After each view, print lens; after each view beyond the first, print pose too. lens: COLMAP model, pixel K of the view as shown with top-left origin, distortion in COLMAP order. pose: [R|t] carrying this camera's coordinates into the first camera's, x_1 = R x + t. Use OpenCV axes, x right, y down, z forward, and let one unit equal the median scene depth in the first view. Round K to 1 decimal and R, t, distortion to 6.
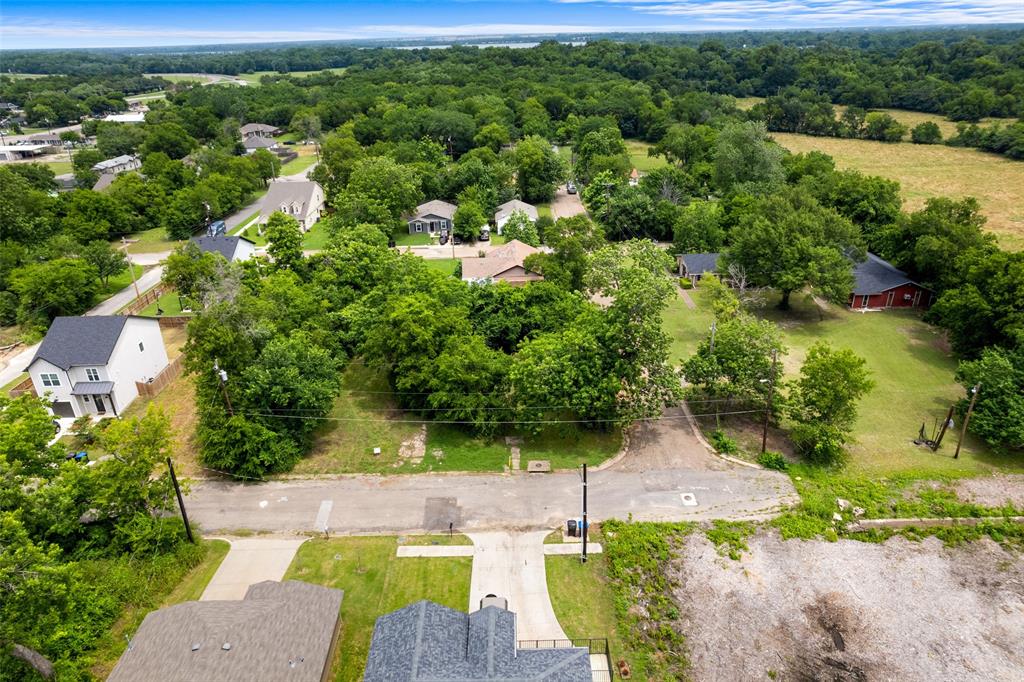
lens RADIAL K [[644.4, 0, 513.8], [0, 644.4, 341.1], [0, 0, 1]] dist [-0.024361, 0.005217]
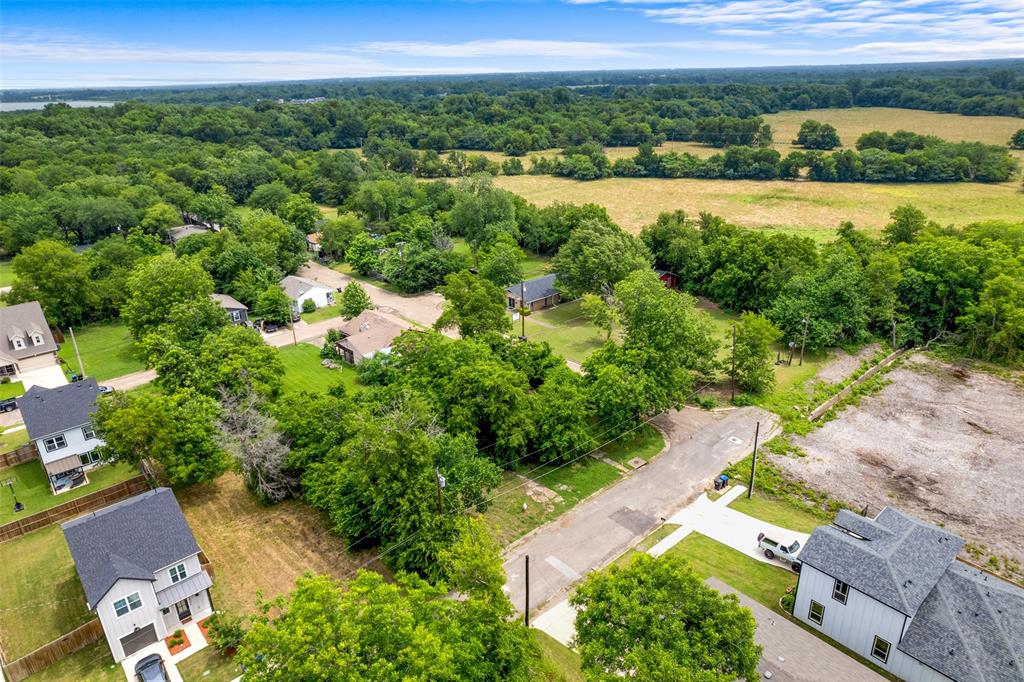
lens RADIAL K [[644.4, 0, 515.0], [0, 644.4, 340.6], [0, 0, 1]] dist [-0.024361, 0.005217]
pose [[0.759426, -0.248413, 0.601301, -0.791468], [0.288675, 0.956933, 0.030746, -0.132366], [-0.583043, 0.150231, 0.798431, 0.101328]]
